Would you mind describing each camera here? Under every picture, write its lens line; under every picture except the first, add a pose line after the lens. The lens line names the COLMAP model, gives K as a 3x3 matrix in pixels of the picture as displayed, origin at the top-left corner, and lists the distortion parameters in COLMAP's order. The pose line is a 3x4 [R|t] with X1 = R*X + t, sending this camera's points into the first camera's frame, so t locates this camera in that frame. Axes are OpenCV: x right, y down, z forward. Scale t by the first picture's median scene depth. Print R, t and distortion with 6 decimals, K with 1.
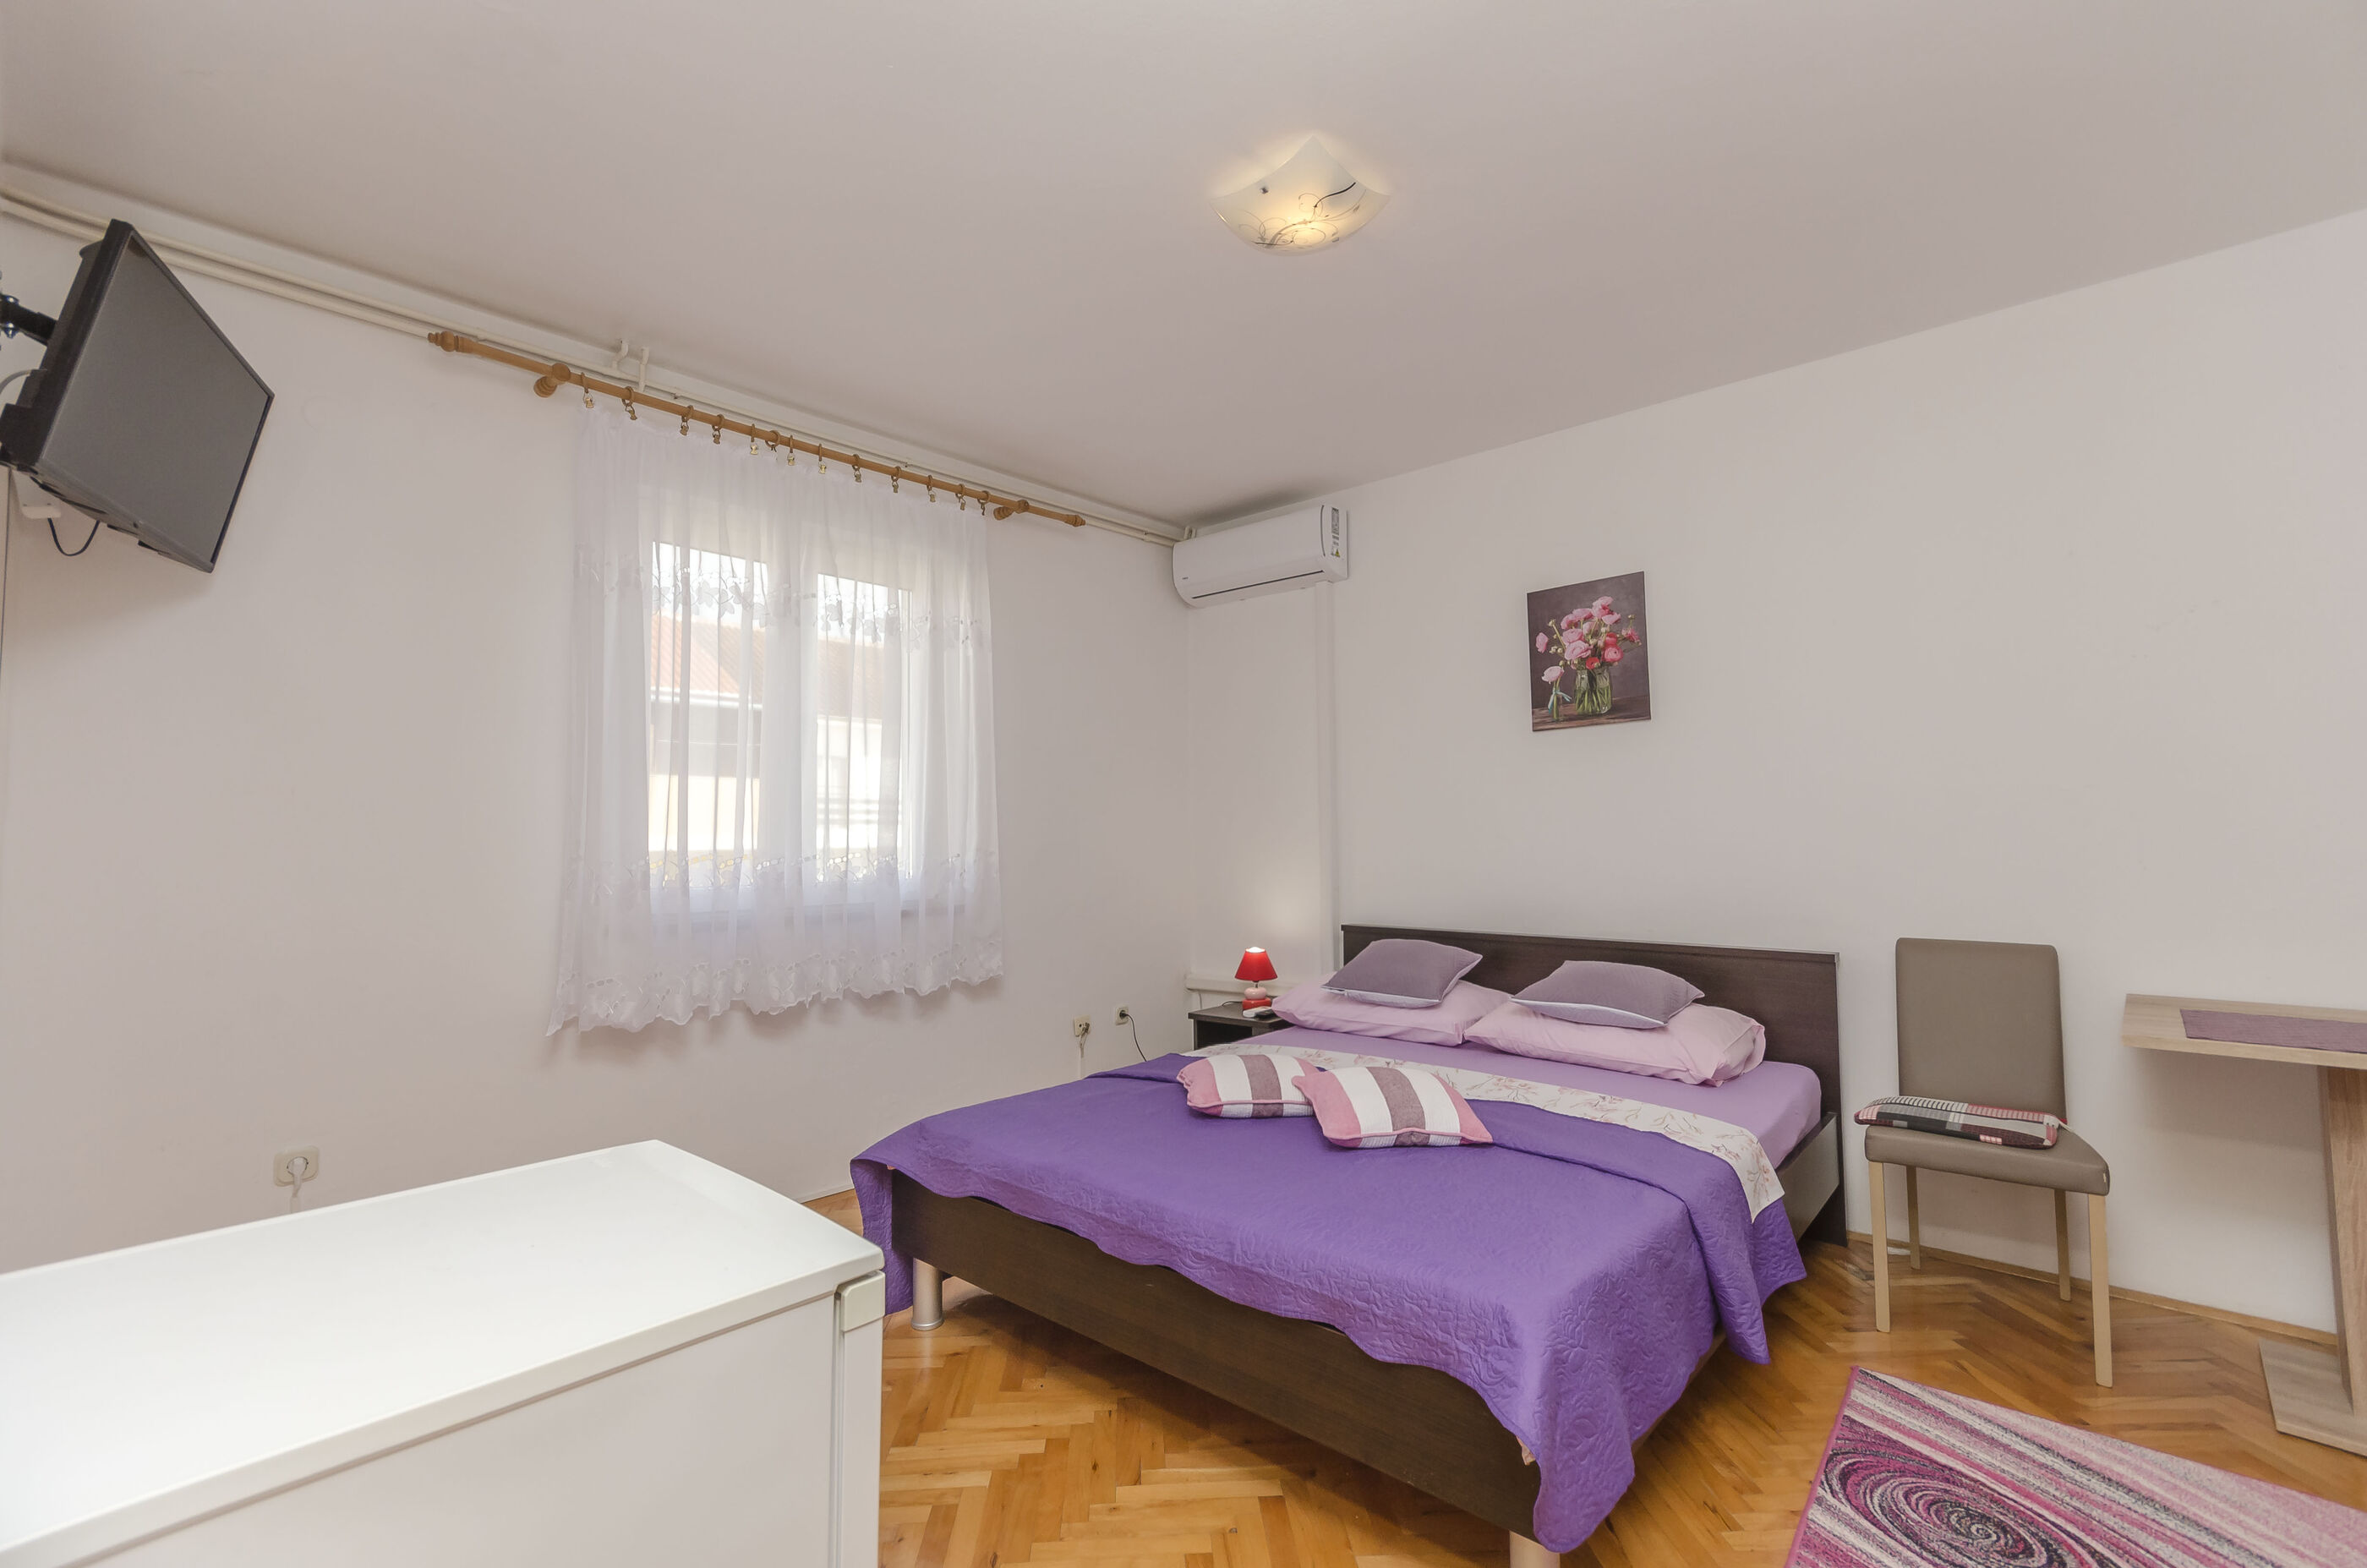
lens RADIAL K [[1052.4, 0, 1184.3], [0, 1052.4, 812.1], [0, 0, 1]] dist [-0.000254, -0.000310]
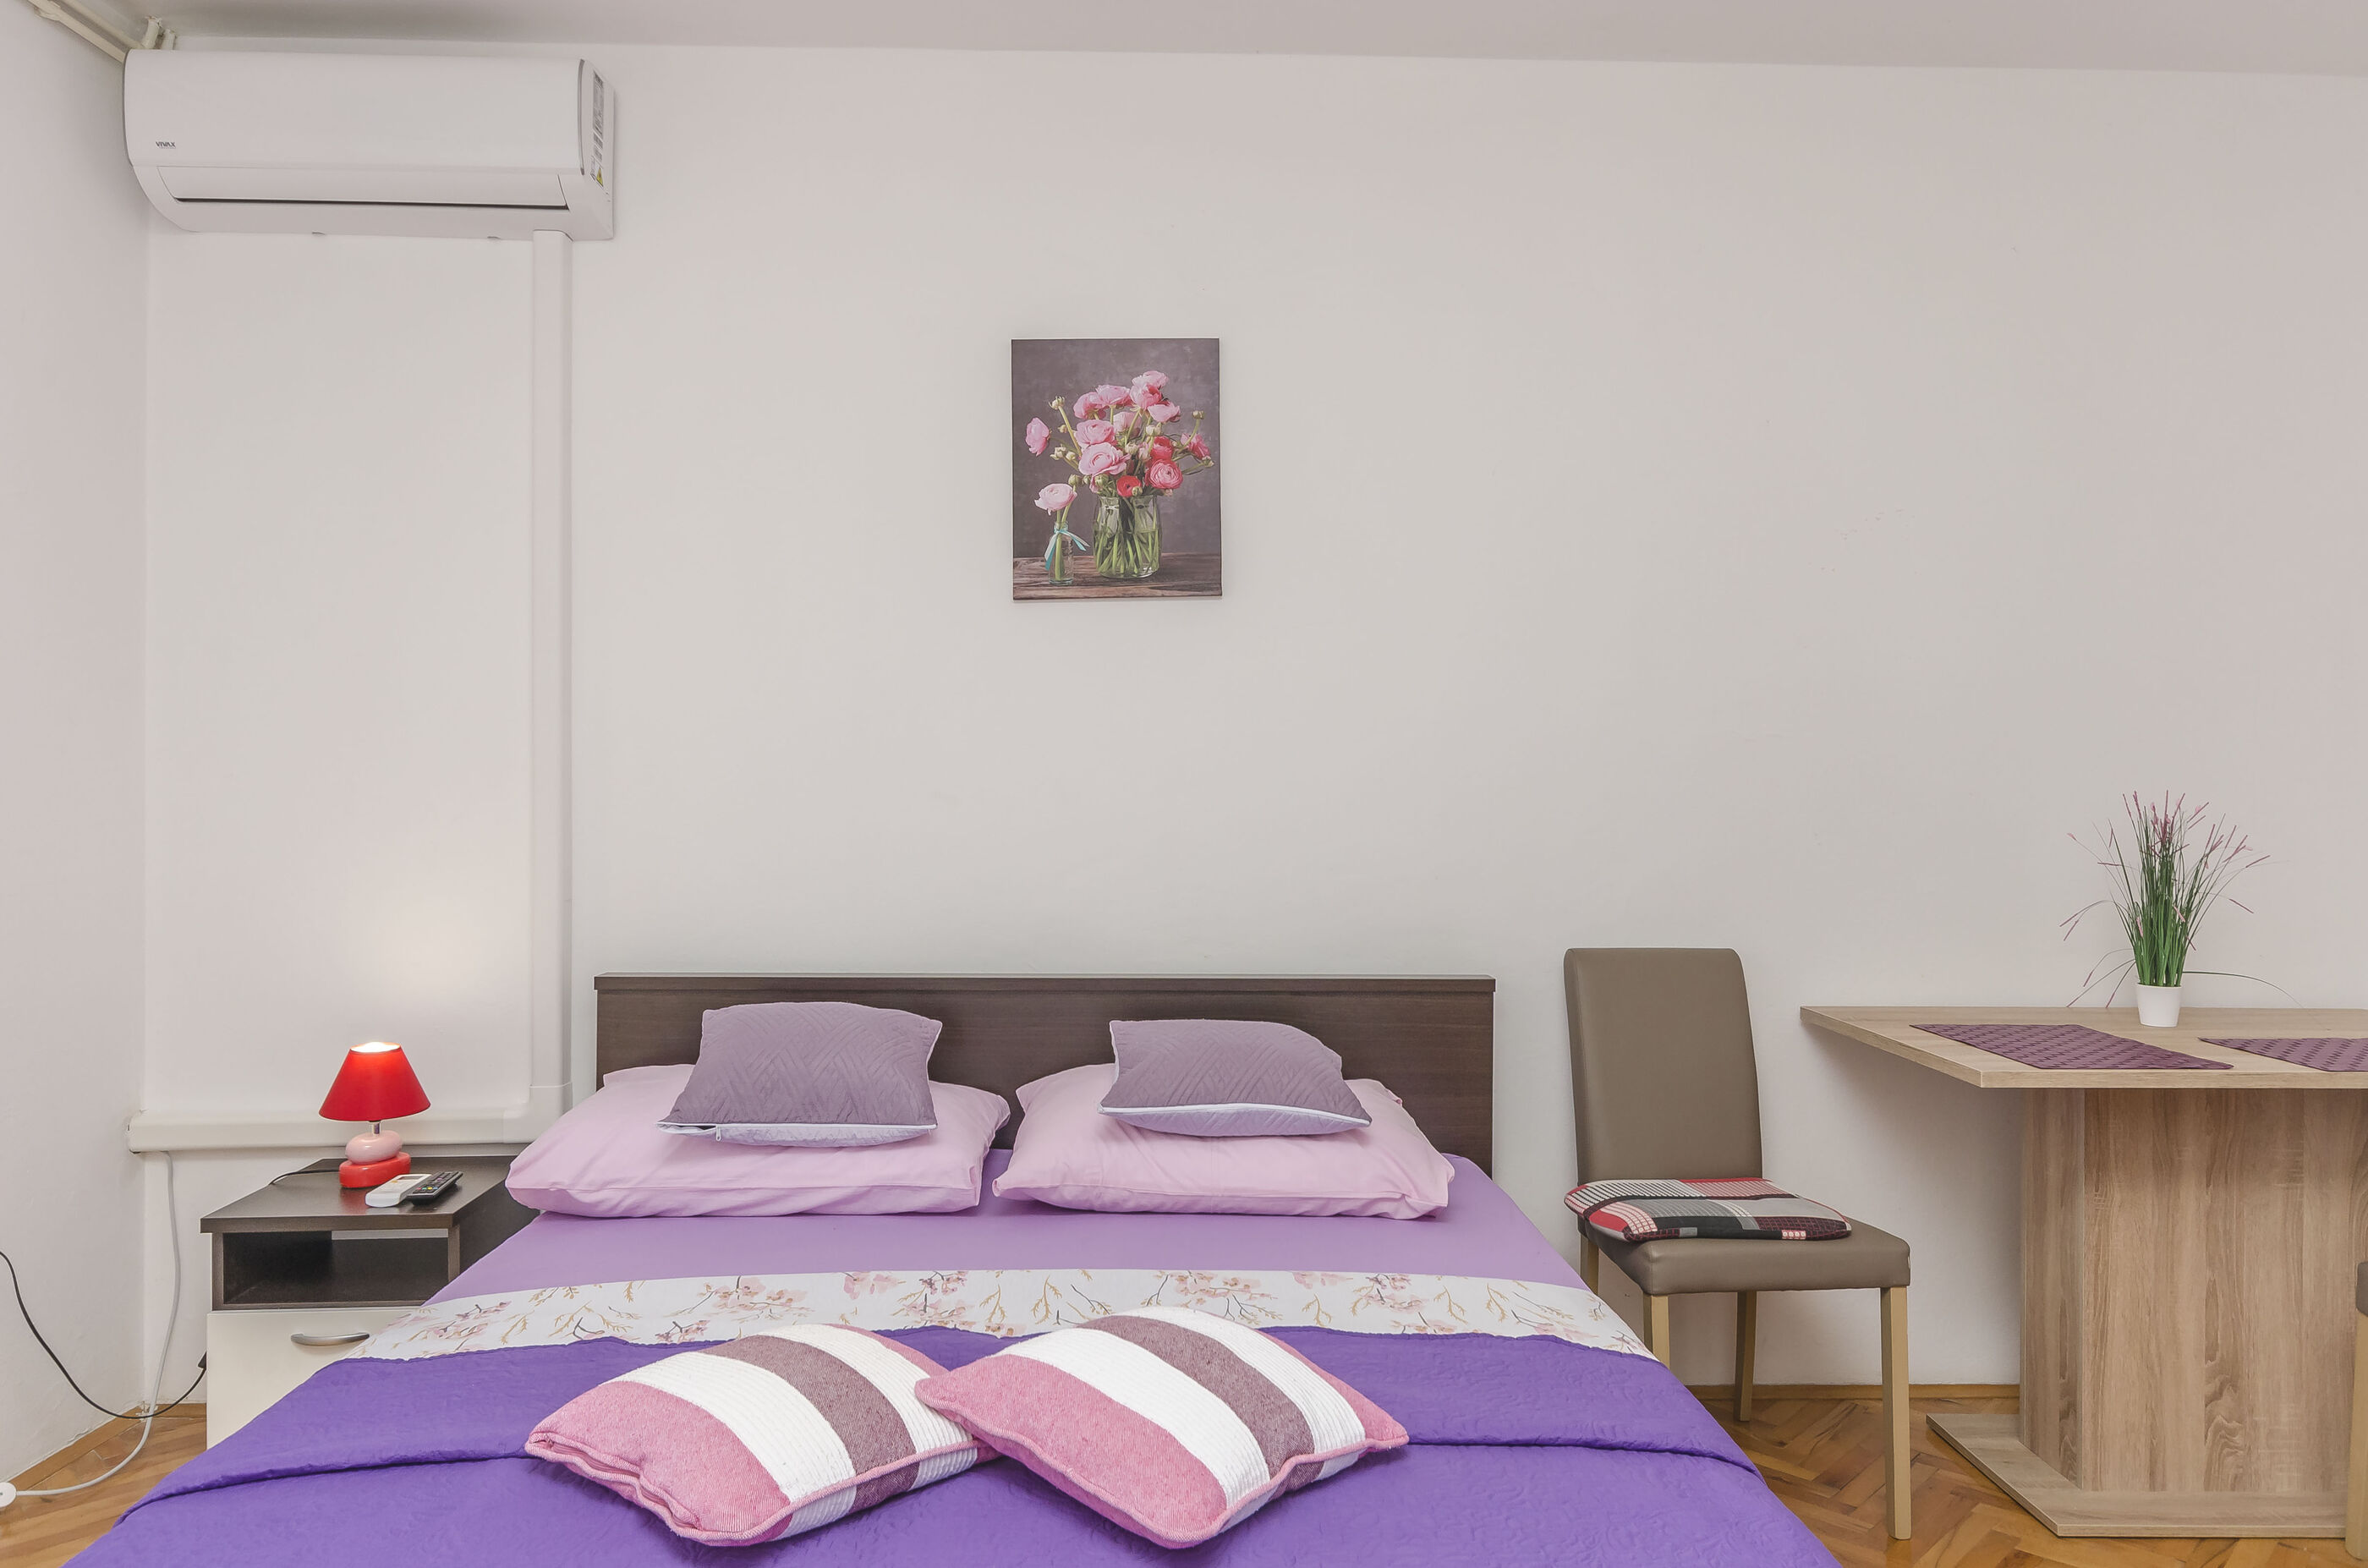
lens RADIAL K [[1617.3, 0, 1181.0], [0, 1617.3, 801.3], [0, 0, 1]] dist [-0.001789, -0.000187]
pose [[0.722093, 0.000164, 0.691796, -0.189866], [-0.026536, 0.999271, 0.027462, 0.001917], [-0.691286, -0.038188, 0.721571, 0.353128]]
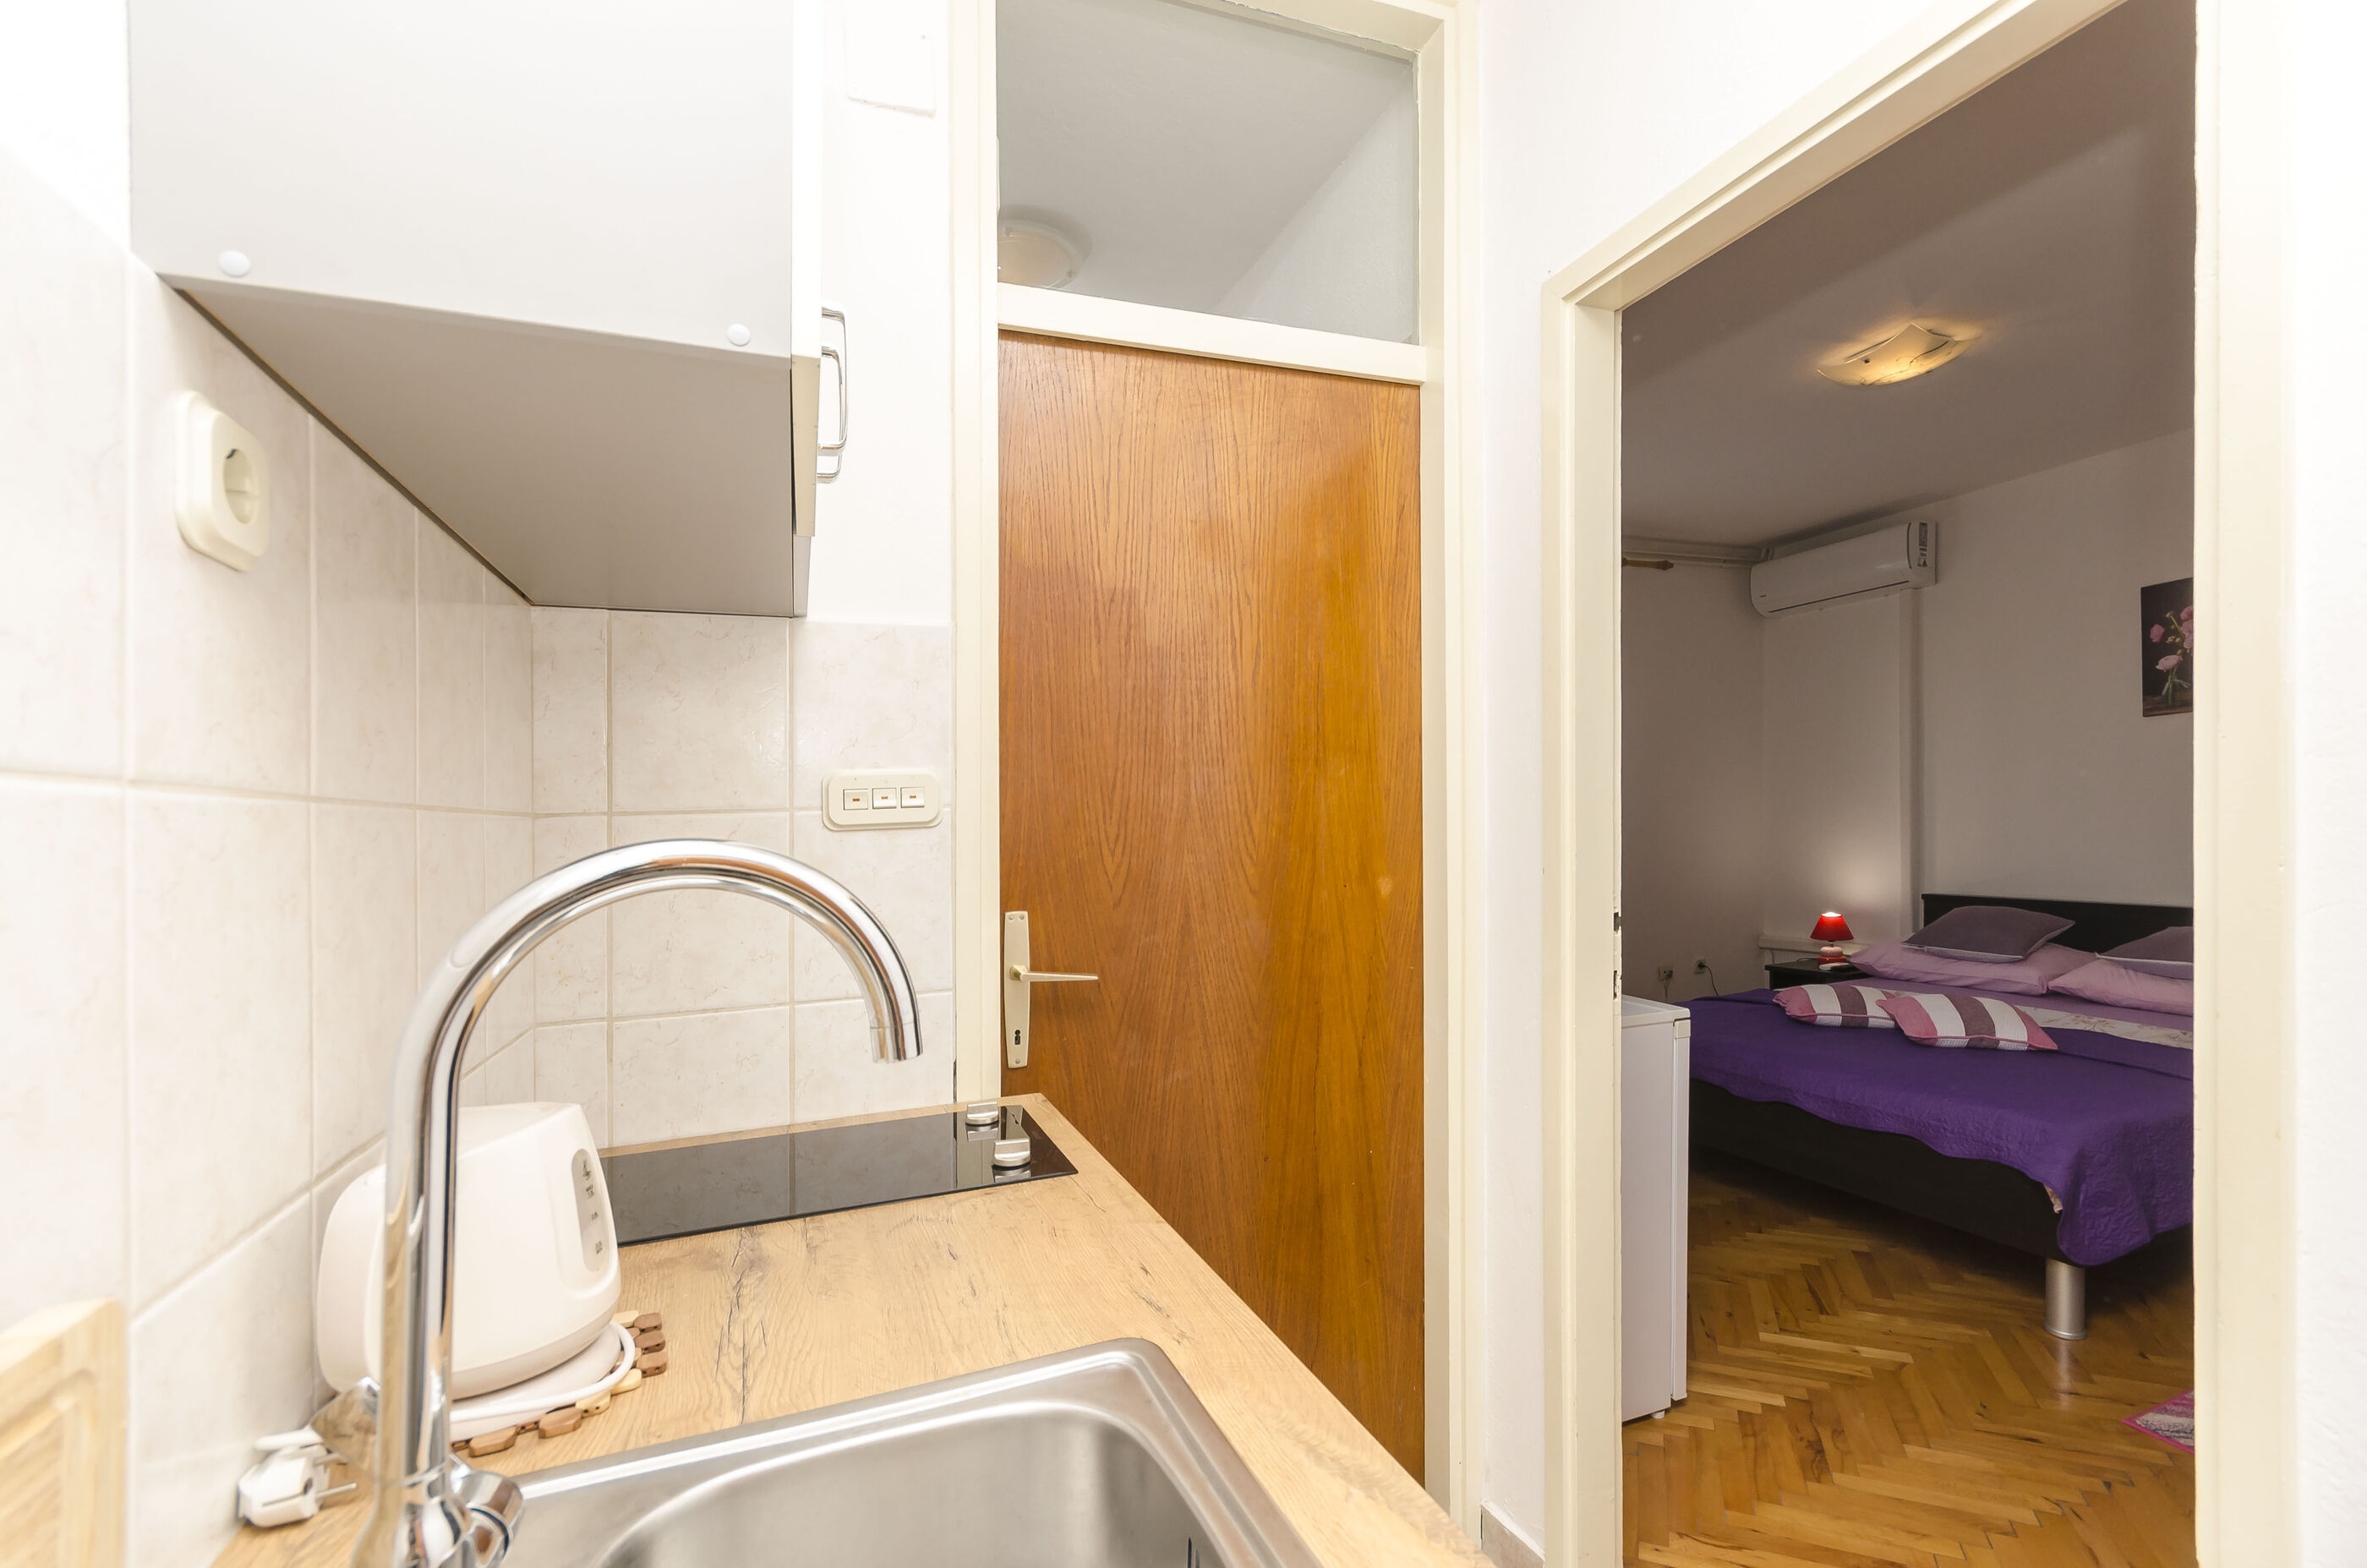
lens RADIAL K [[1032.3, 0, 1166.7], [0, 1032.3, 877.6], [0, 0, 1]] dist [0.002081, -0.000019]
pose [[0.885937, 0.004222, -0.463787, -0.067285], [0.035342, 0.996437, 0.076583, -0.030449], [0.462457, -0.084239, 0.882631, -0.435792]]
